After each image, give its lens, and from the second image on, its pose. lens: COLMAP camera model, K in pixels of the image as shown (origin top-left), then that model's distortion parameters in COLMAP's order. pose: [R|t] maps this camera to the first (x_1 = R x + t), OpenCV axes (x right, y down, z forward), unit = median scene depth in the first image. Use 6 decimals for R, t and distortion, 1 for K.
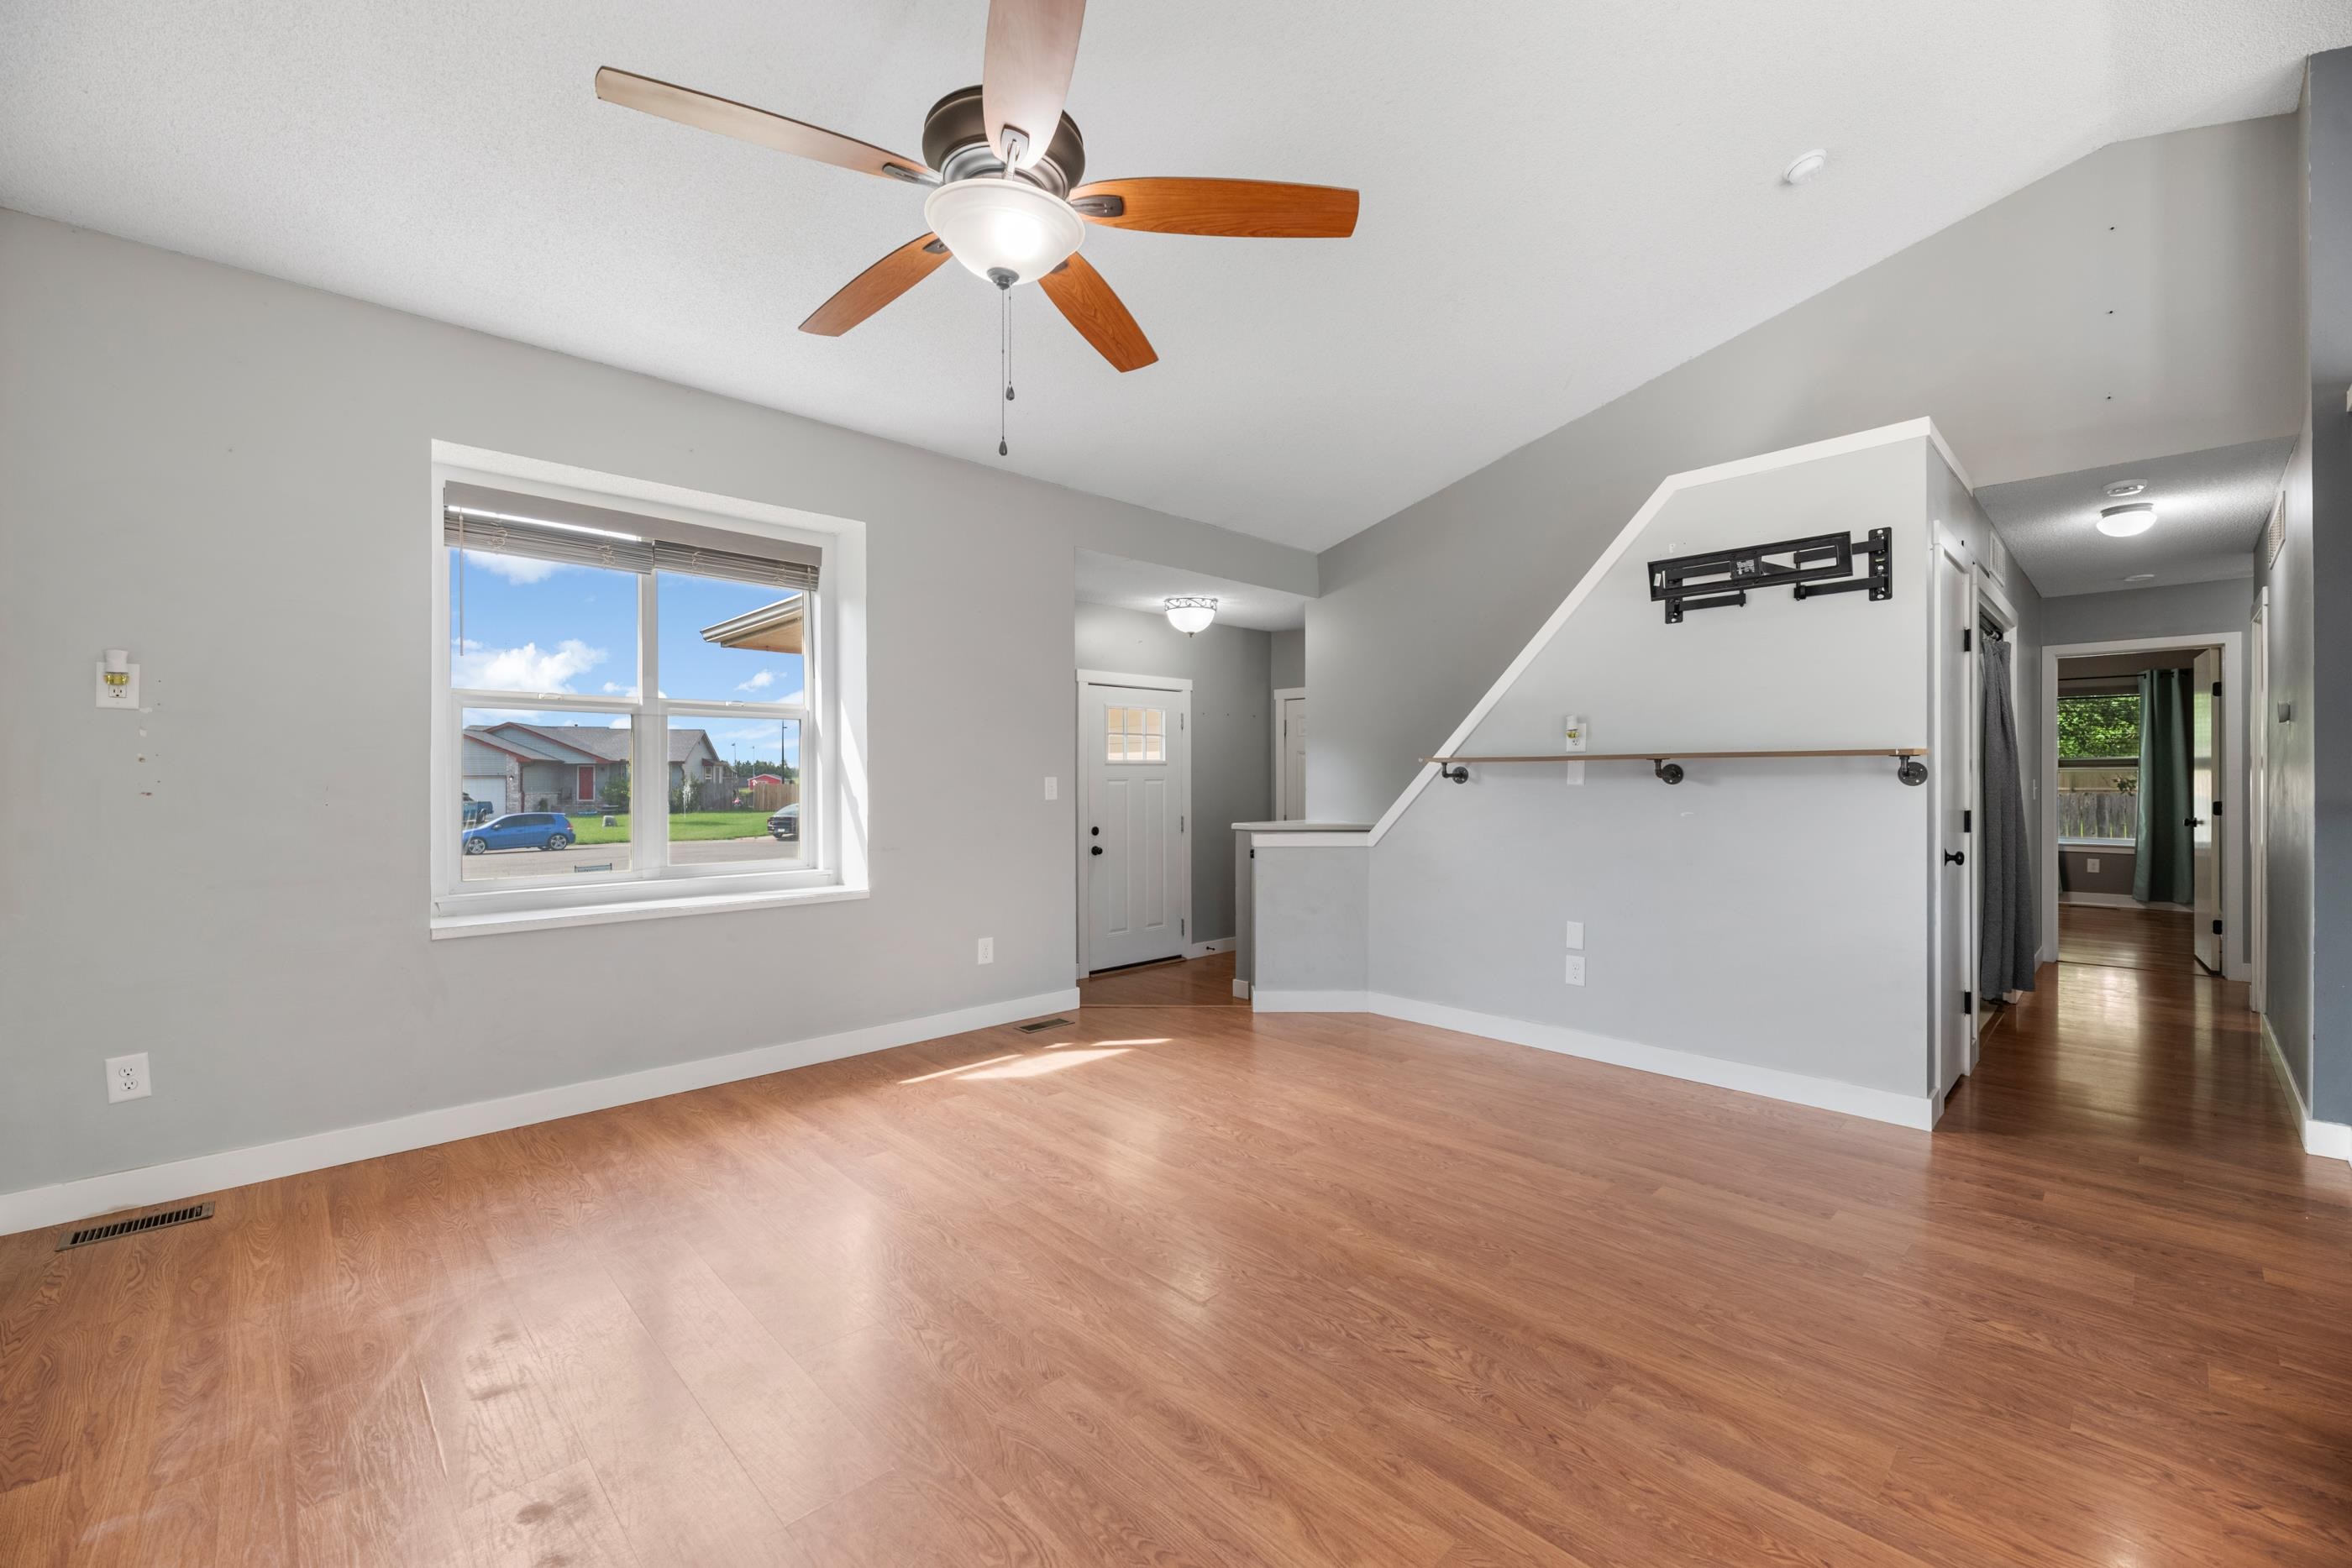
lens RADIAL K [[956.1, 0, 1169.2], [0, 956.1, 776.8], [0, 0, 1]] dist [-0.002154, -0.000740]
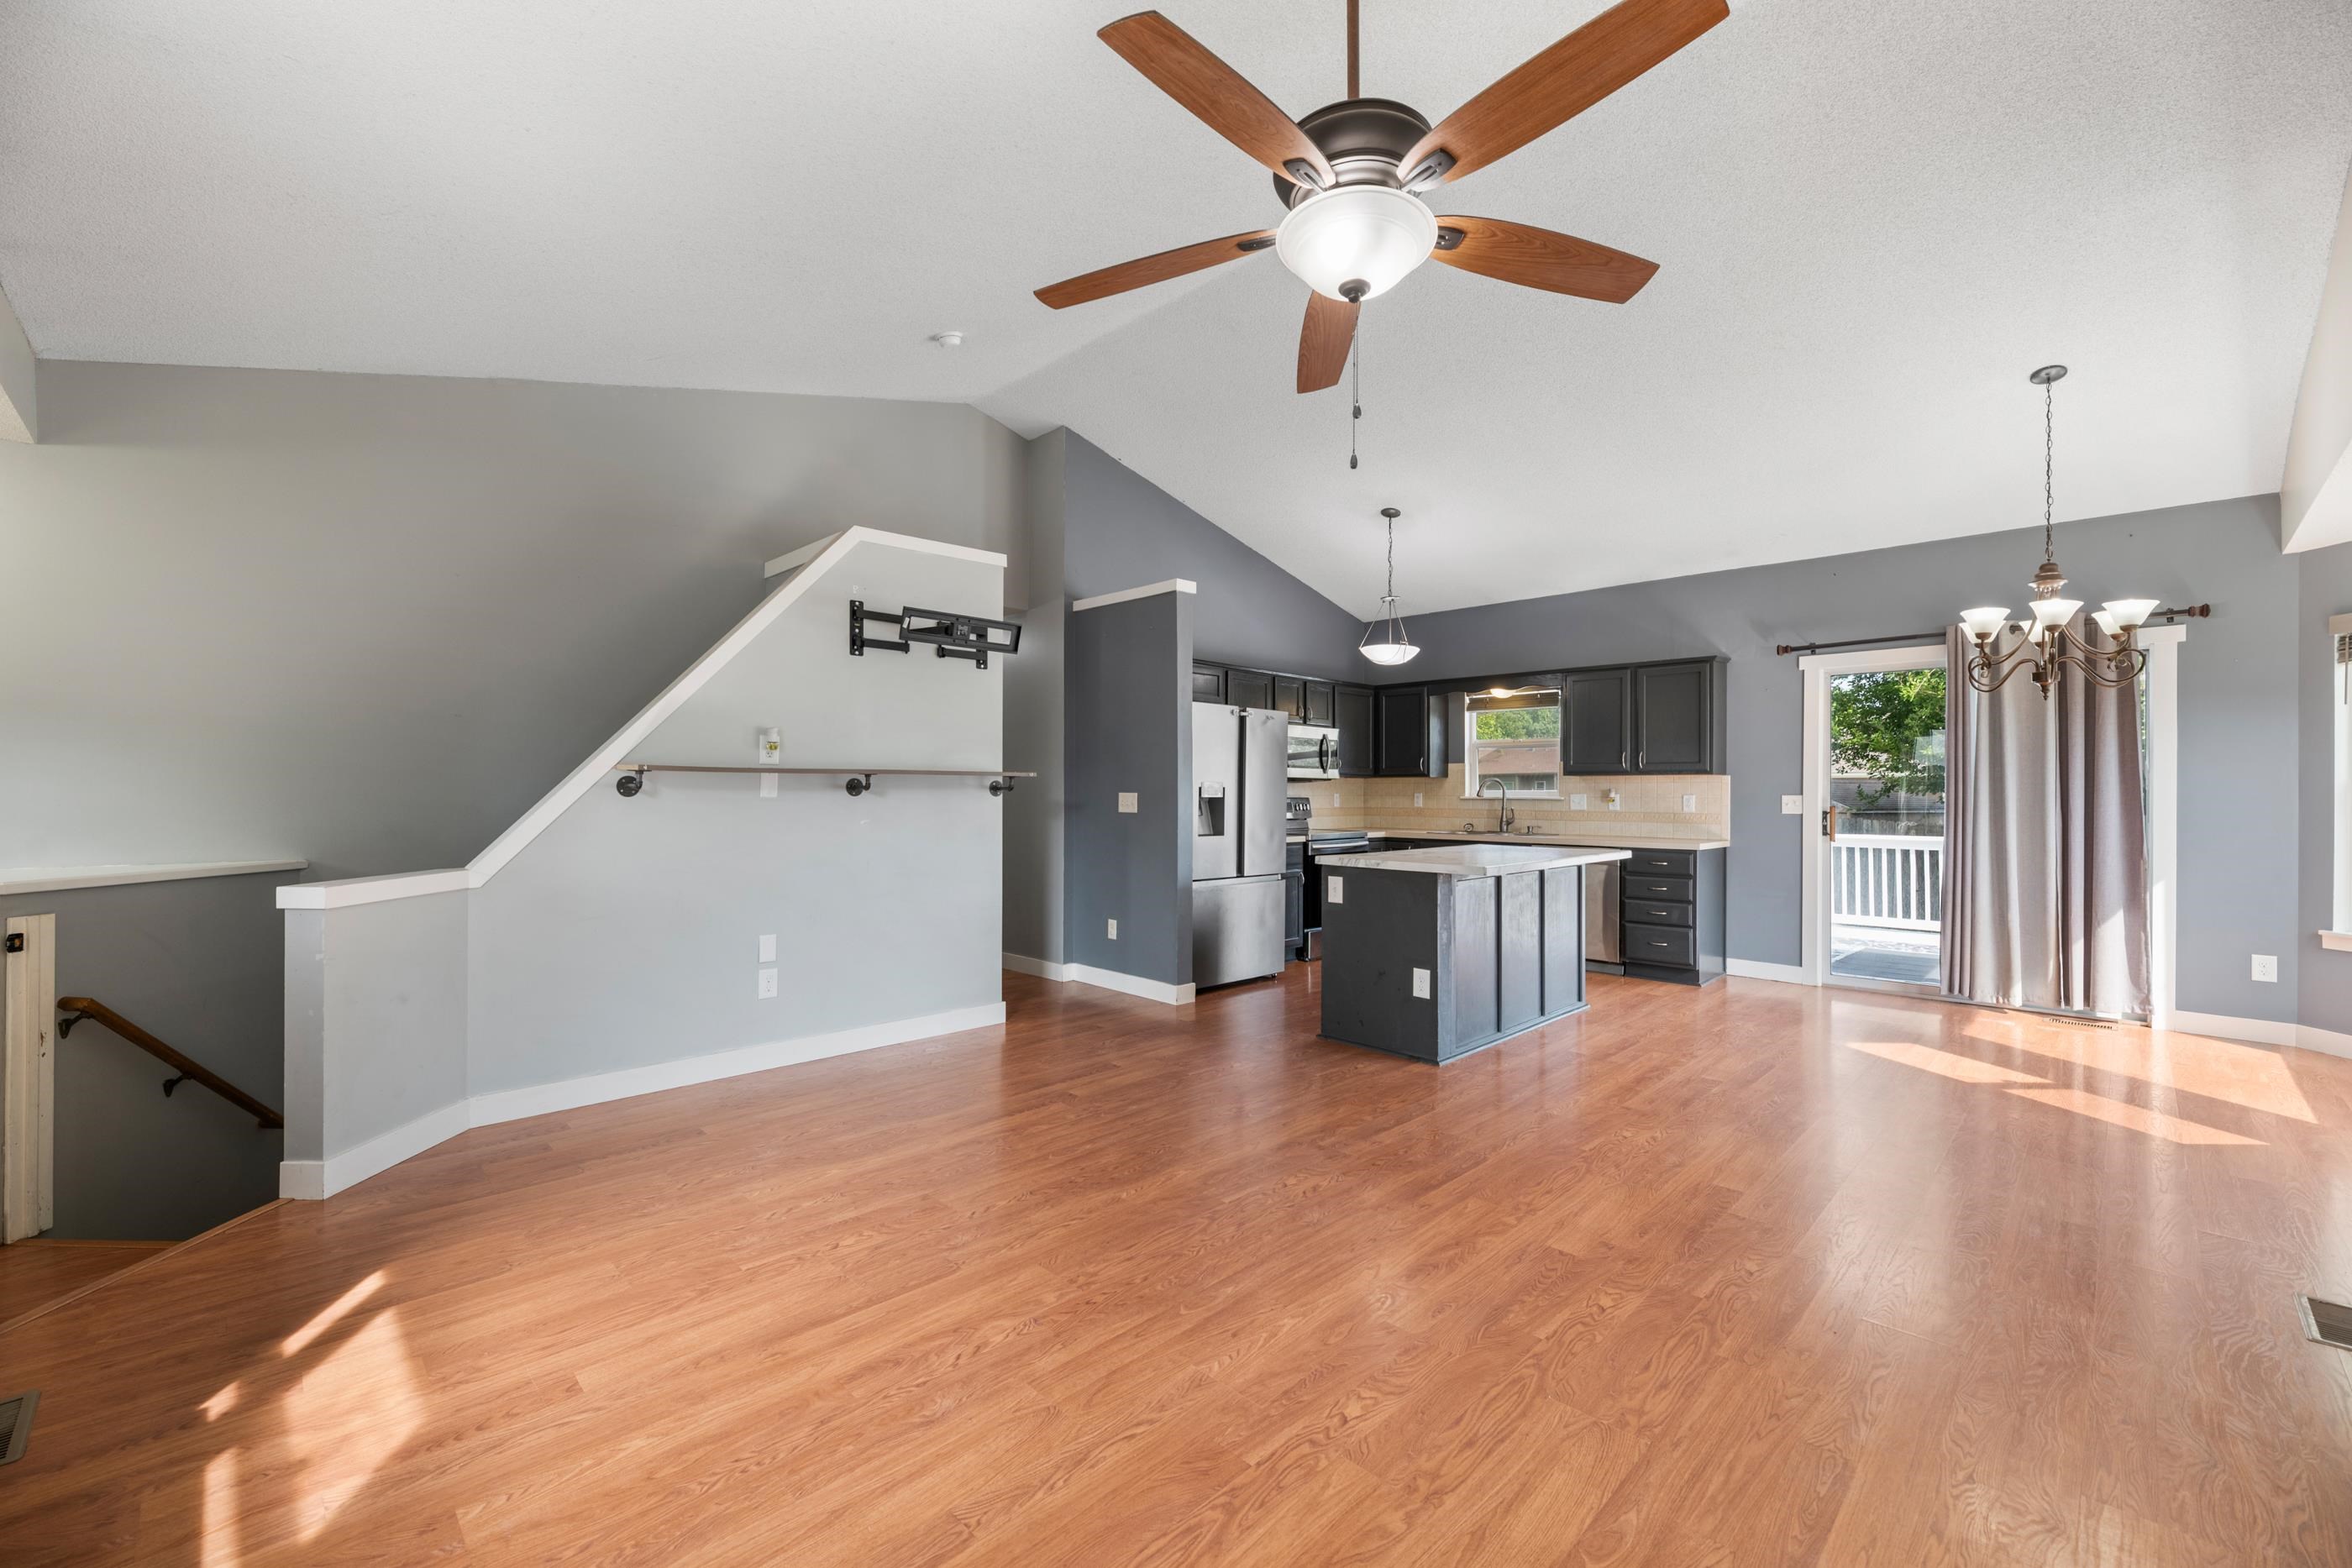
lens RADIAL K [[949.7, 0, 1173.5], [0, 949.7, 790.5], [0, 0, 1]] dist [-0.001934, -0.000611]
pose [[-0.018946, 0.001204, 0.999820, -0.576246], [-0.005704, 0.999983, -0.001313, 0.000218], [-0.999804, -0.005728, -0.018939, 0.599276]]
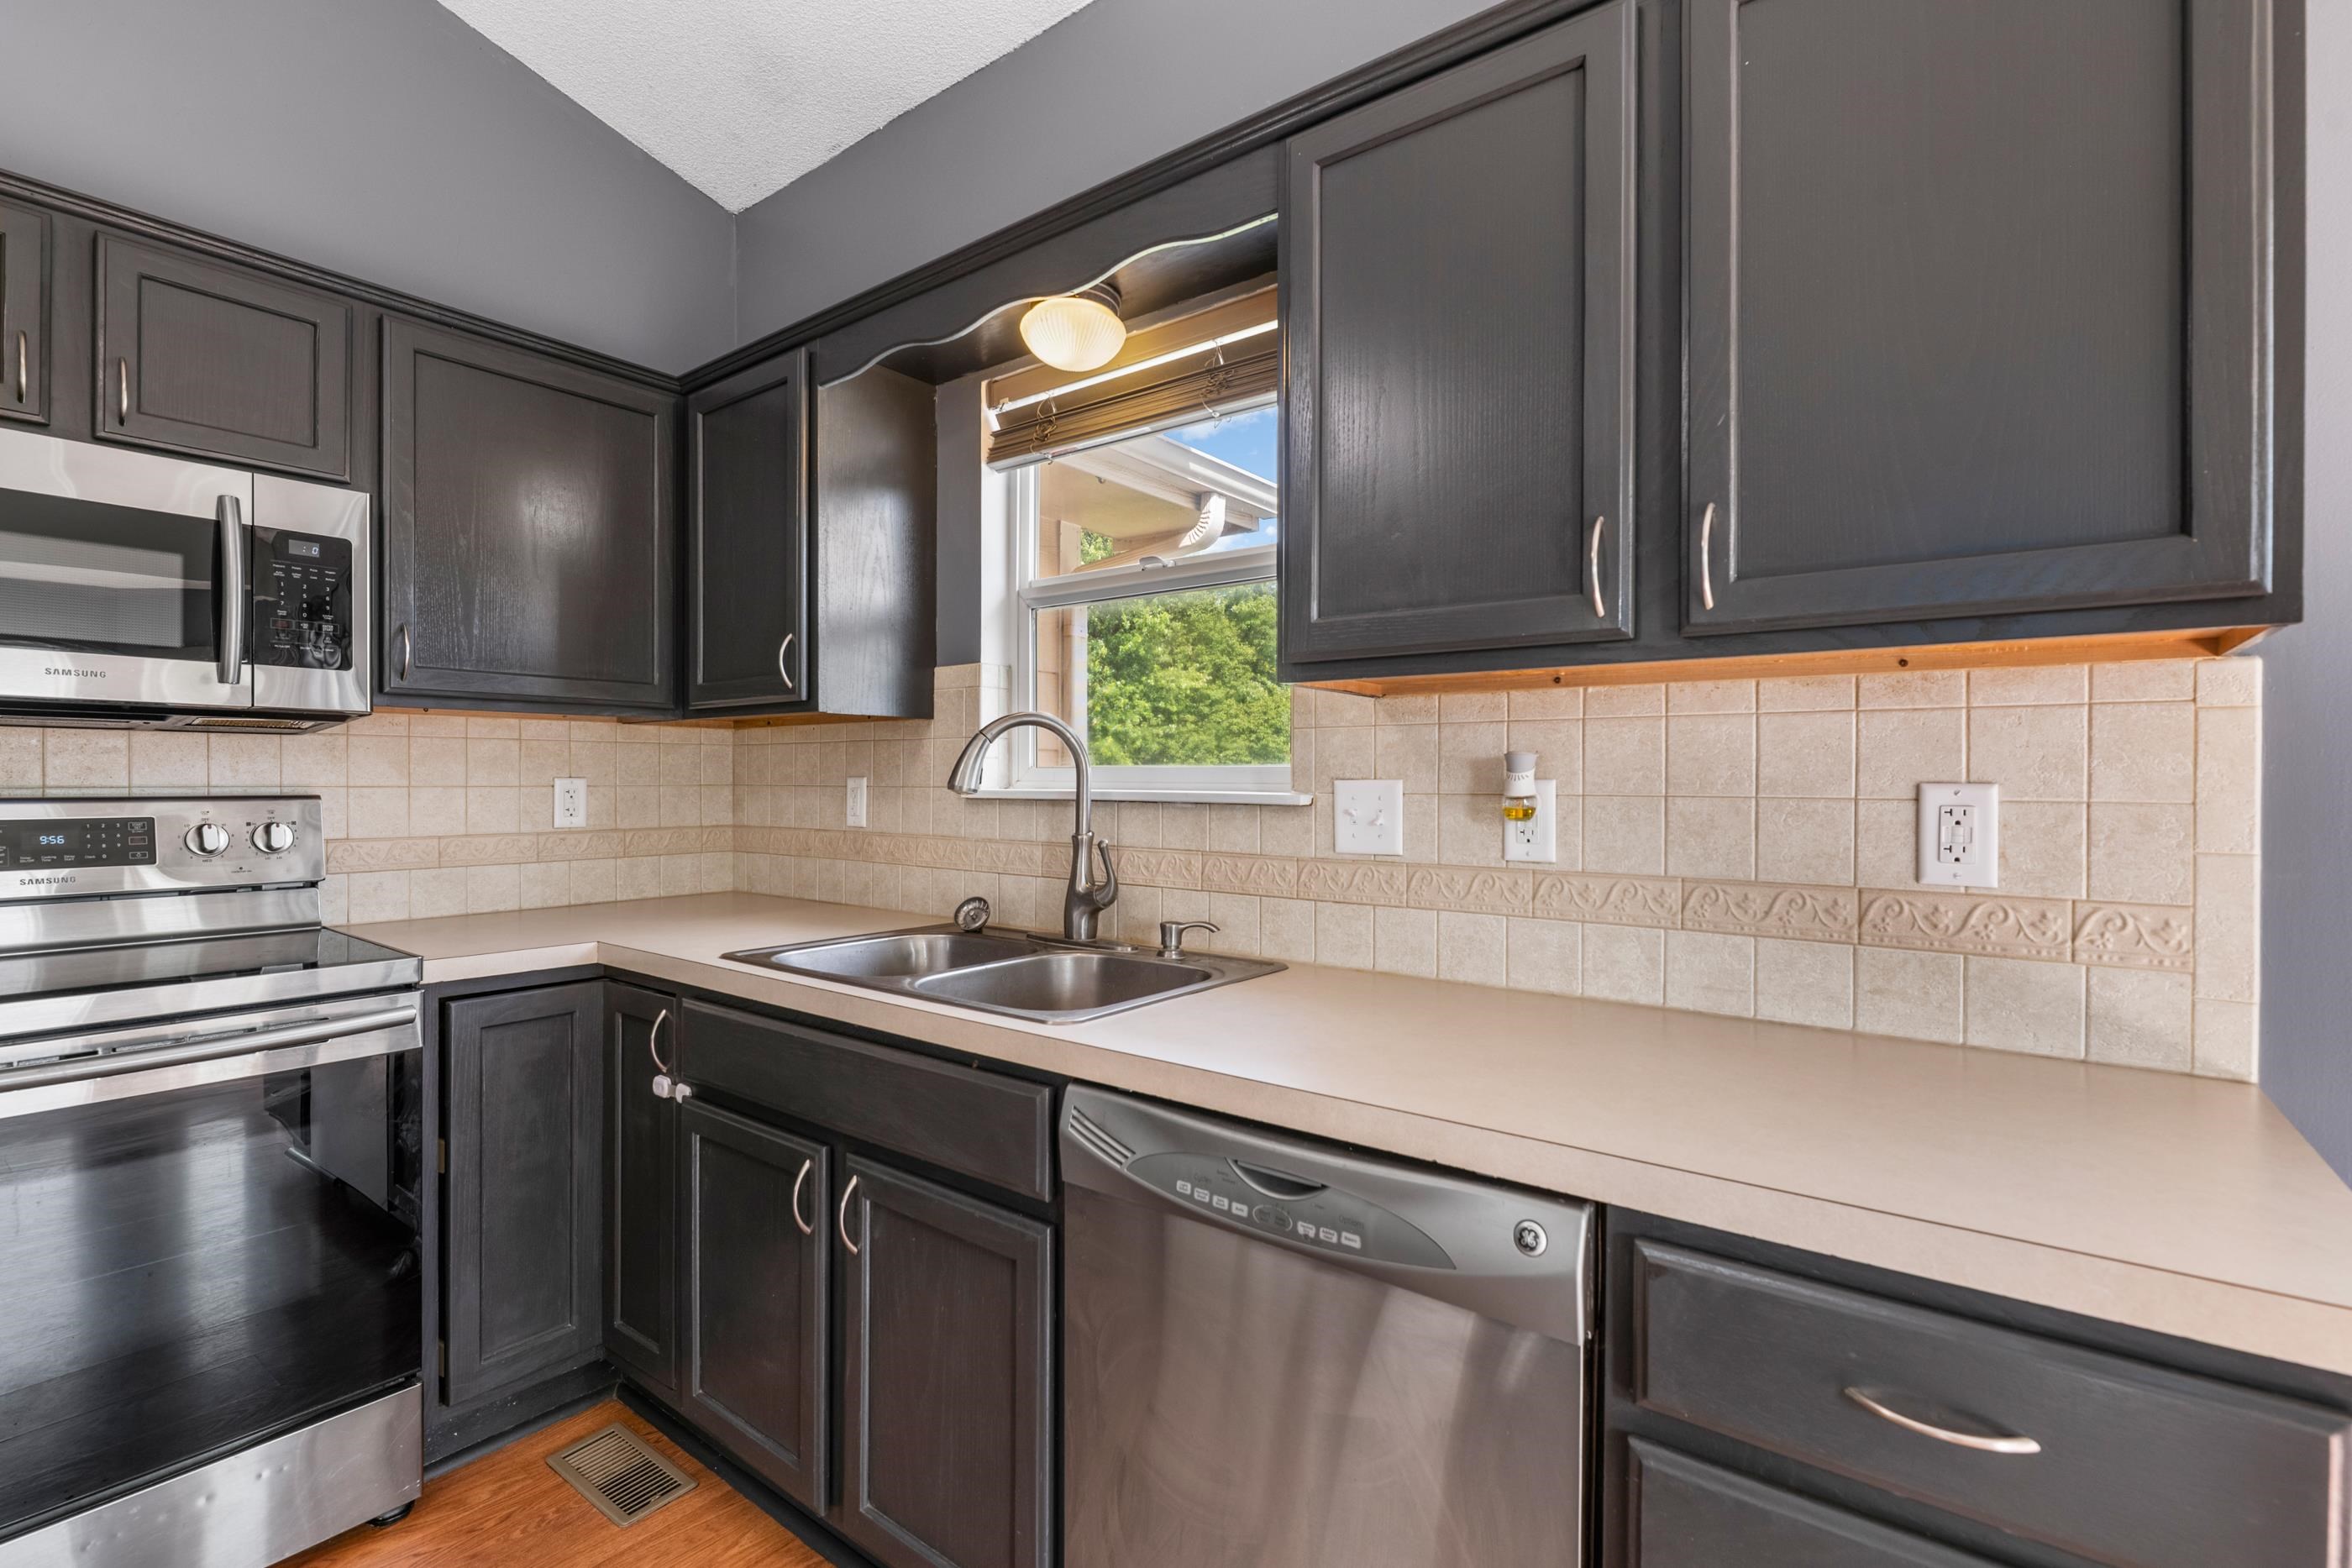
lens RADIAL K [[1056.2, 0, 1176.0], [0, 1056.2, 784.0], [0, 0, 1]] dist [-0.002245, -0.000462]
pose [[-0.148607, -0.004833, 0.988885, 0.730083], [-0.005293, 0.999978, 0.004092, 0.000398], [-0.988882, -0.004626, -0.148629, -0.028650]]
